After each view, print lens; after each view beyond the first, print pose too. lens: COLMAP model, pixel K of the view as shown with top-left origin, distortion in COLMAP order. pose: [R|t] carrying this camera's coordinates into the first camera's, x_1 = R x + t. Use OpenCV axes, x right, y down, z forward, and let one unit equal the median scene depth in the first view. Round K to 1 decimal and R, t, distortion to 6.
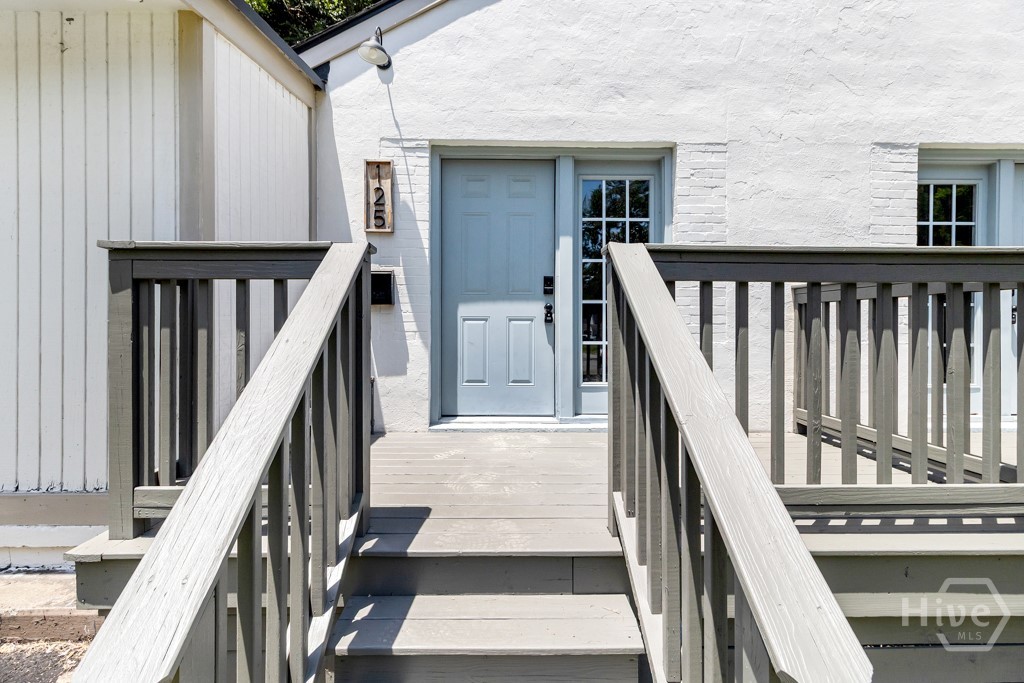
lens RADIAL K [[475.8, 0, 511.9], [0, 475.8, 328.9], [0, 0, 1]] dist [0.001332, -0.000169]
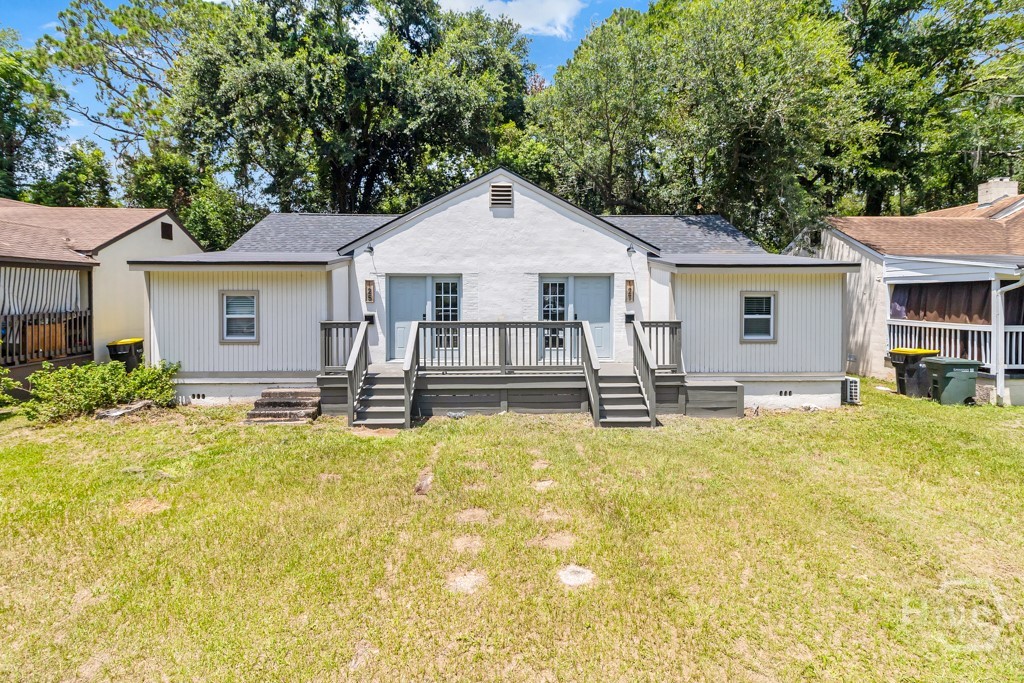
lens RADIAL K [[481.9, 0, 511.4], [0, 481.9, 301.8], [0, 0, 1]] dist [0.000456, -0.000272]
pose [[0.999837, -0.002320, 0.017909, 0.615639], [0.002230, 0.999985, 0.005019, -0.212400], [-0.017920, -0.004978, 0.999827, -2.258038]]
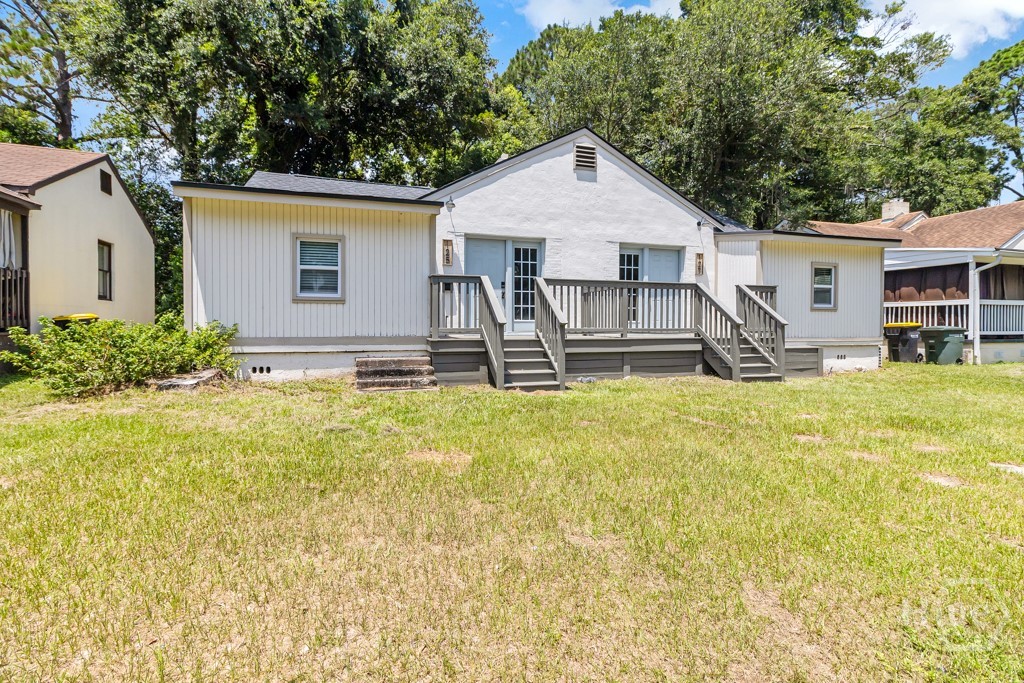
lens RADIAL K [[475.8, 0, 511.9], [0, 475.8, 328.9], [0, 0, 1]] dist [0.001332, -0.000169]
pose [[0.958177, -0.002855, 0.286162, -0.705152], [0.000647, 0.999969, 0.007808, 0.152361], [-0.286176, -0.007296, 0.958149, -1.775771]]
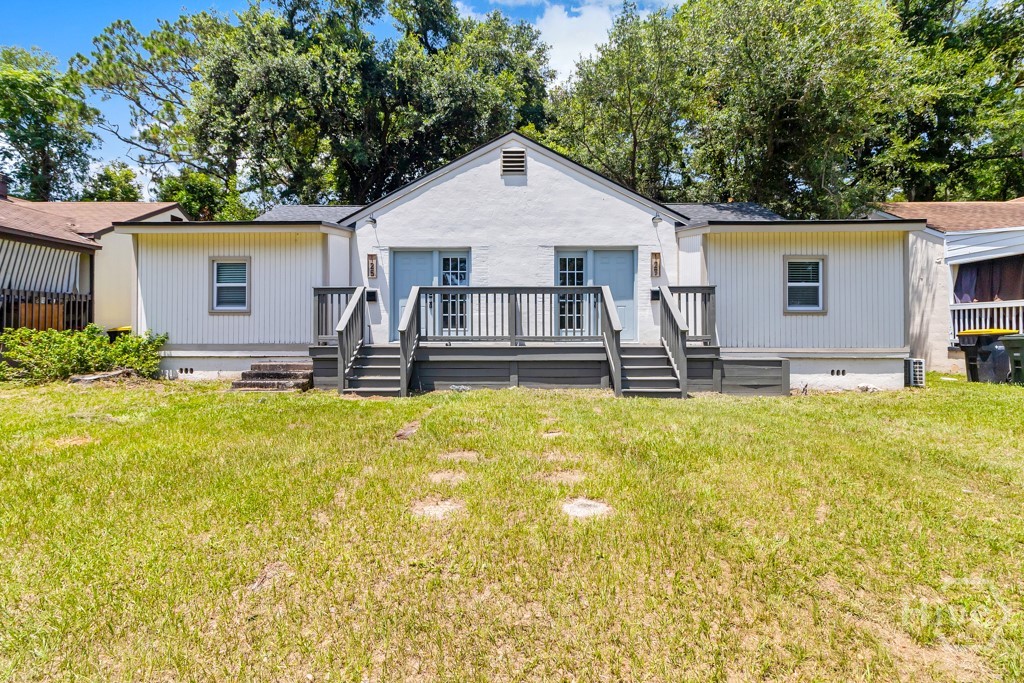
lens RADIAL K [[475.8, 0, 511.9], [0, 475.8, 328.9], [0, 0, 1]] dist [0.001332, -0.000169]
pose [[0.999412, -0.003512, -0.034095, 0.695261], [0.002897, 0.999832, -0.018086, 0.176995], [0.034152, 0.017977, 0.999255, -1.940635]]
